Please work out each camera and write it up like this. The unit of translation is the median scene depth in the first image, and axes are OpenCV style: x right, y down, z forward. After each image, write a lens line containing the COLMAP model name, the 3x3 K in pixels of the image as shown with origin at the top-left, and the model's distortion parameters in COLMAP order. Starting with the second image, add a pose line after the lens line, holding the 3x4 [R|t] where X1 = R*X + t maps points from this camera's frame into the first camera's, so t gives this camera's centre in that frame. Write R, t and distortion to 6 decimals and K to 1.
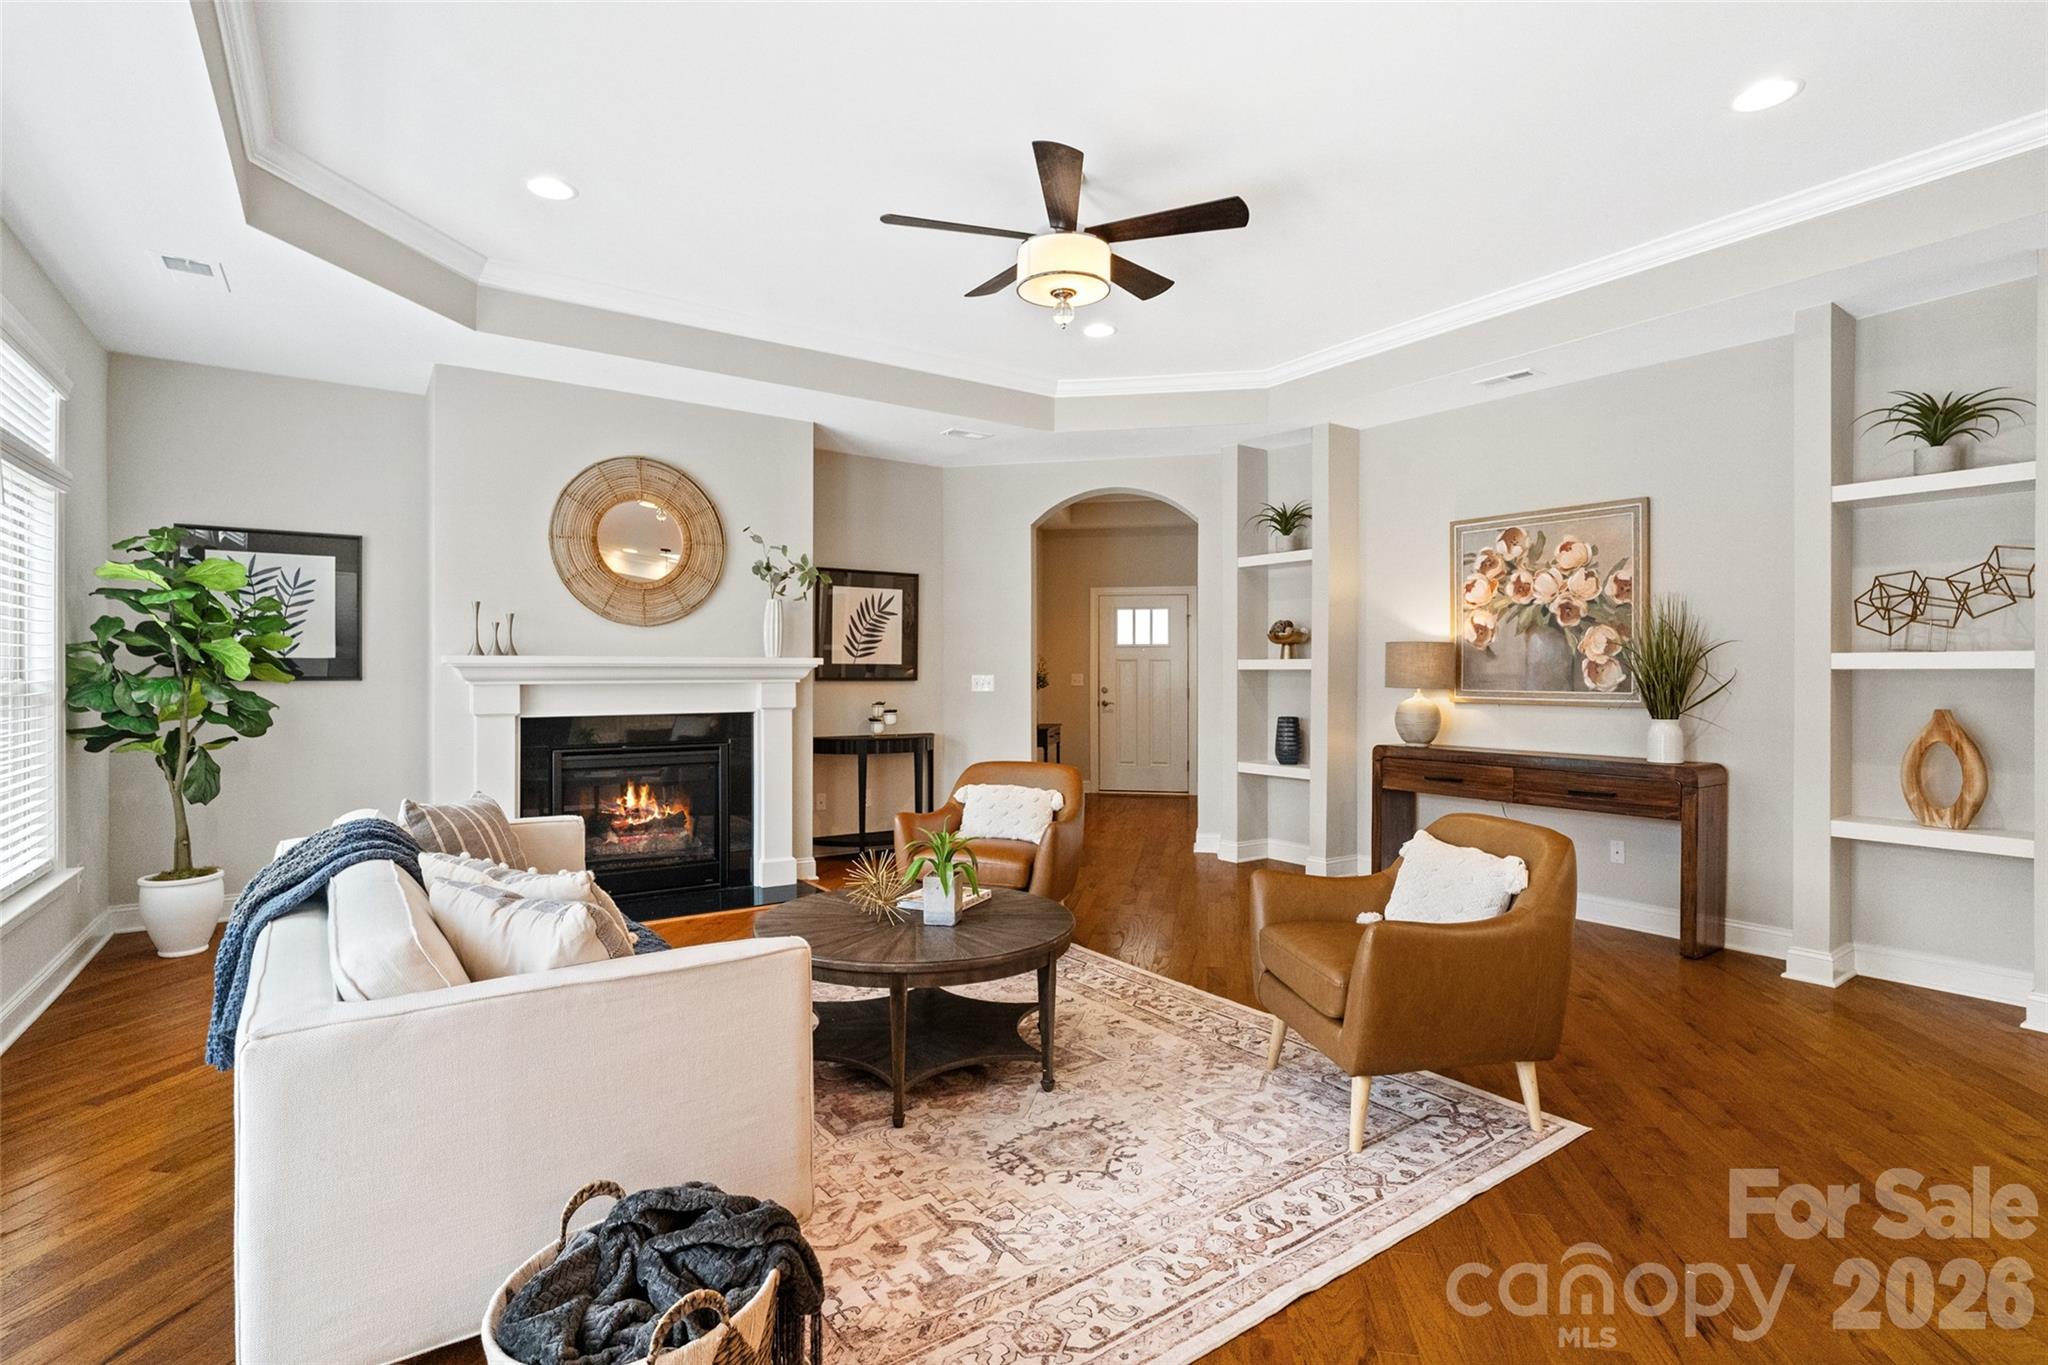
lens RADIAL K [[985.6, 0, 1016.9], [0, 985.6, 674.6], [0, 0, 1]] dist [-0.009901, 0.000709]
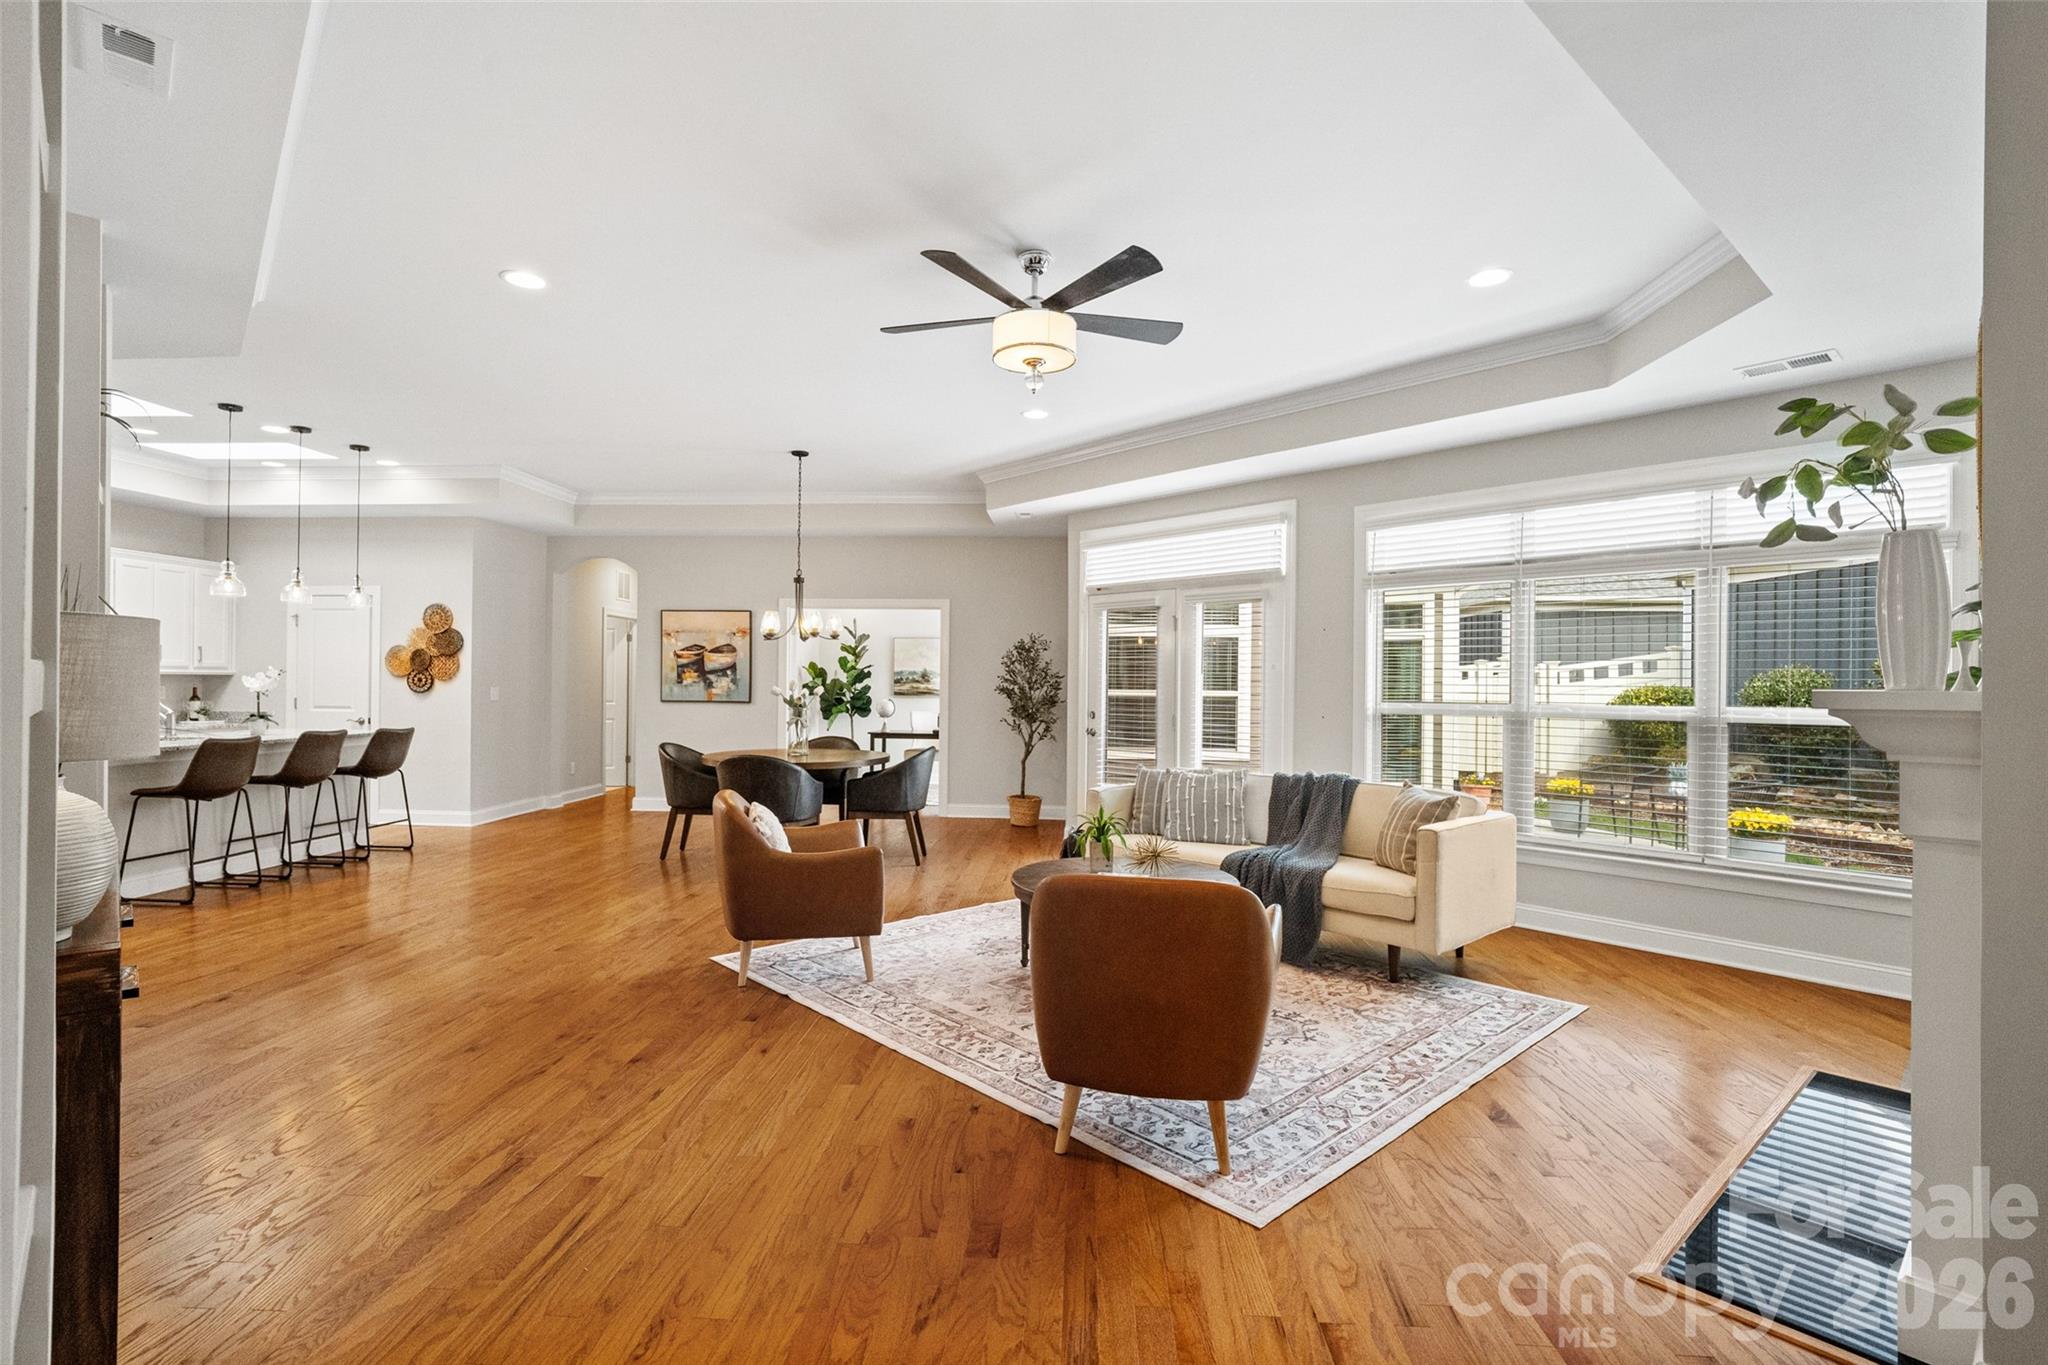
lens RADIAL K [[971.8, 0, 1017.7], [0, 971.8, 676.4], [0, 0, 1]] dist [-0.007949, 0.000977]
pose [[-0.991753, -0.015150, -0.127267, 0.142726], [-0.014628, 0.999880, -0.005030, -0.018465], [0.127328, -0.003127, -0.991856, 1.468515]]
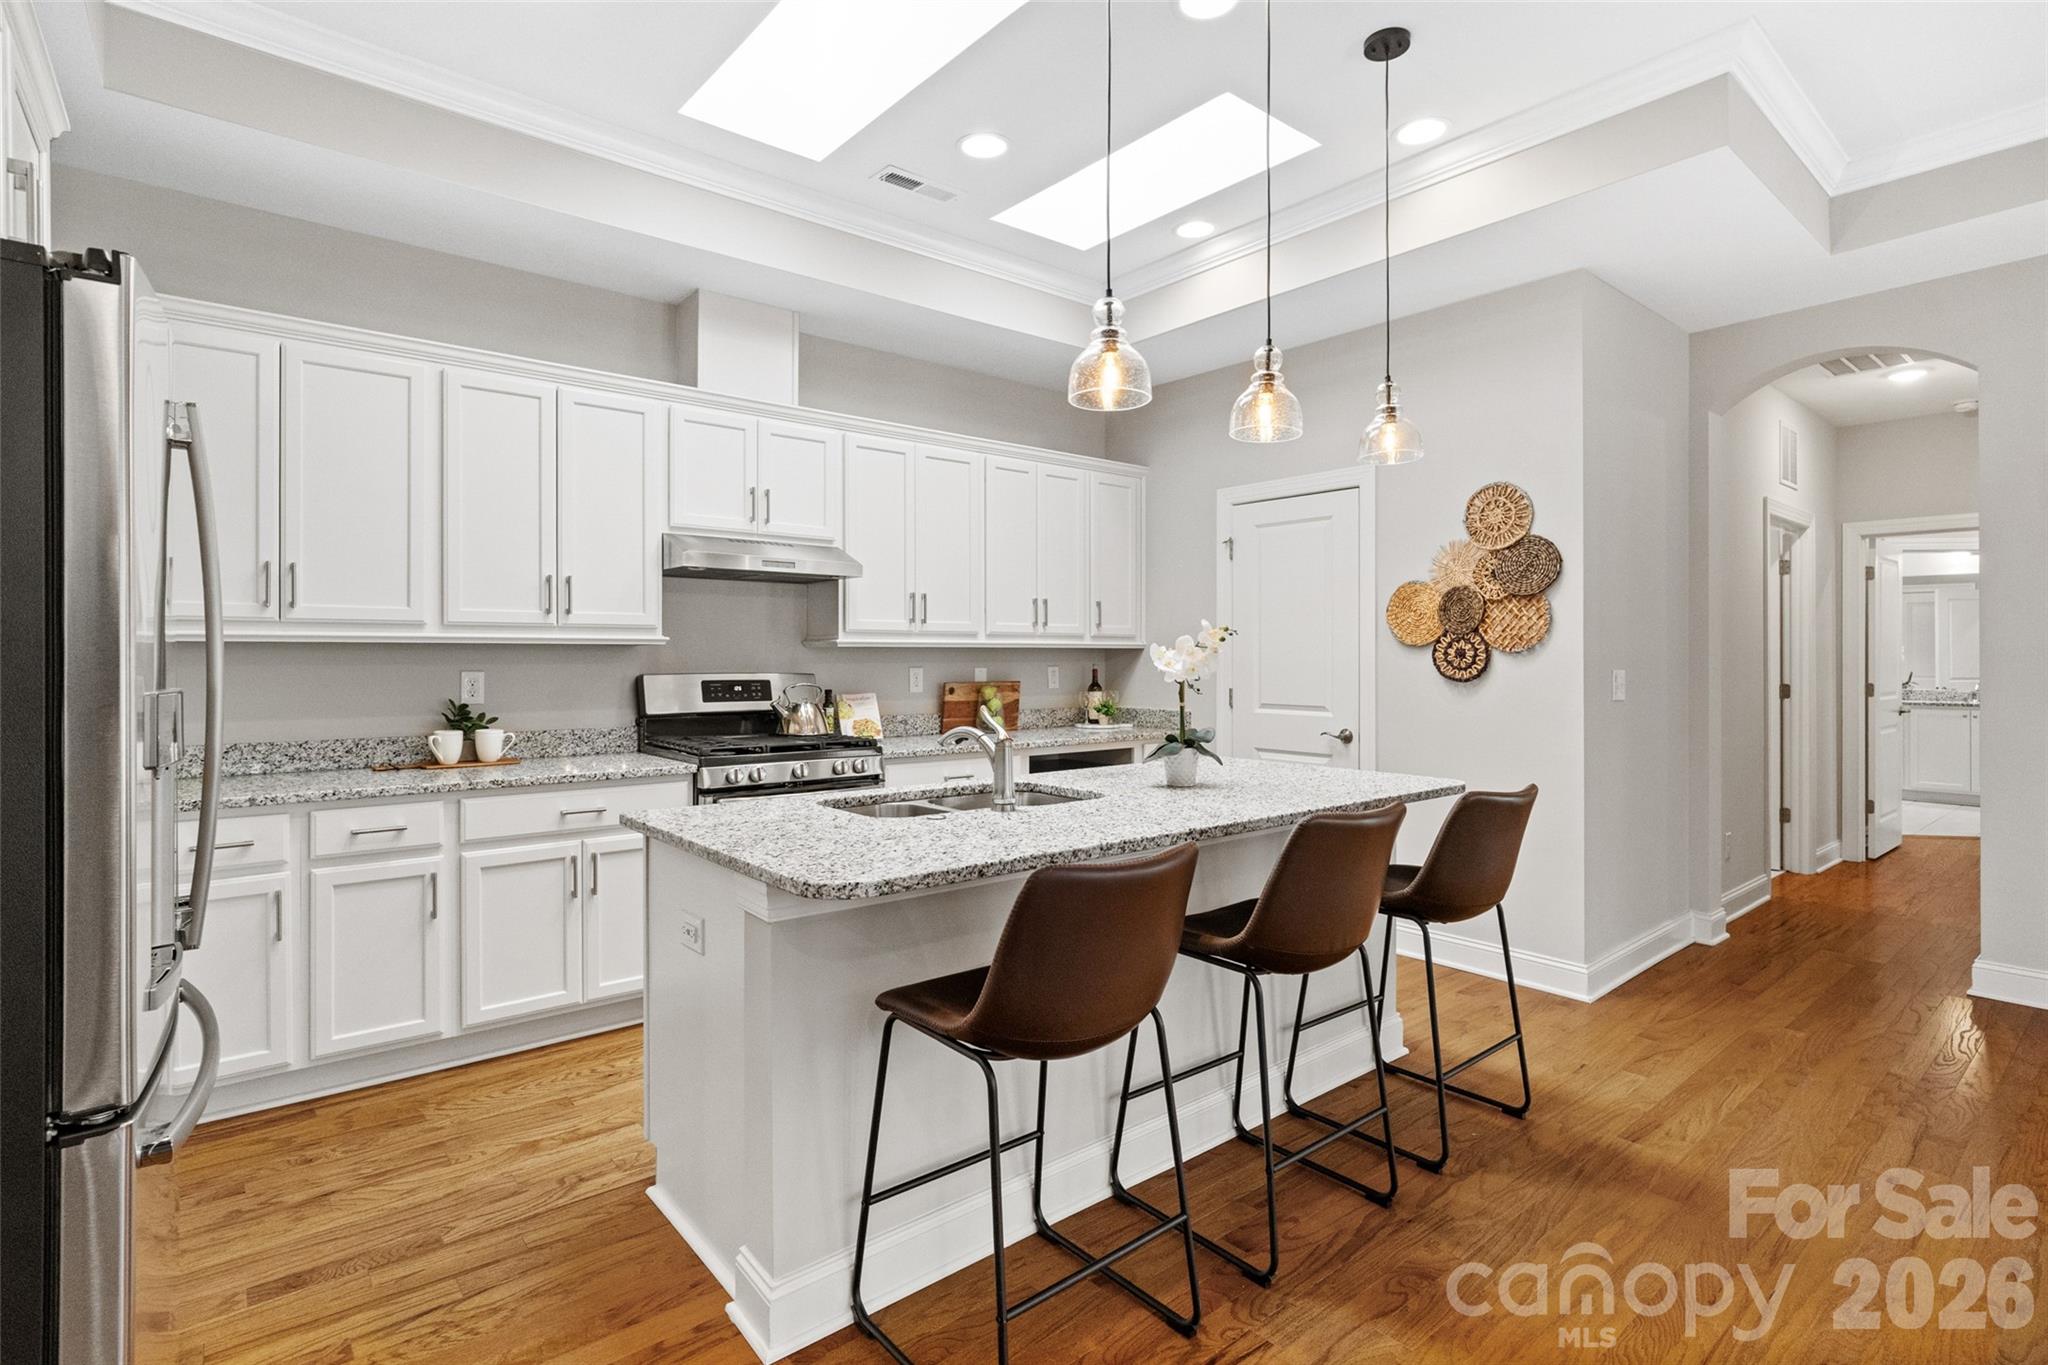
lens RADIAL K [[988.2, 0, 1018.1], [0, 988.2, 654.0], [0, 0, 1]] dist [-0.011363, 0.000543]
pose [[-0.770089, -0.004974, 0.637917, 0.734653], [-0.005020, 0.999986, 0.001737, -0.004833], [-0.637916, -0.001865, -0.770103, 0.487391]]
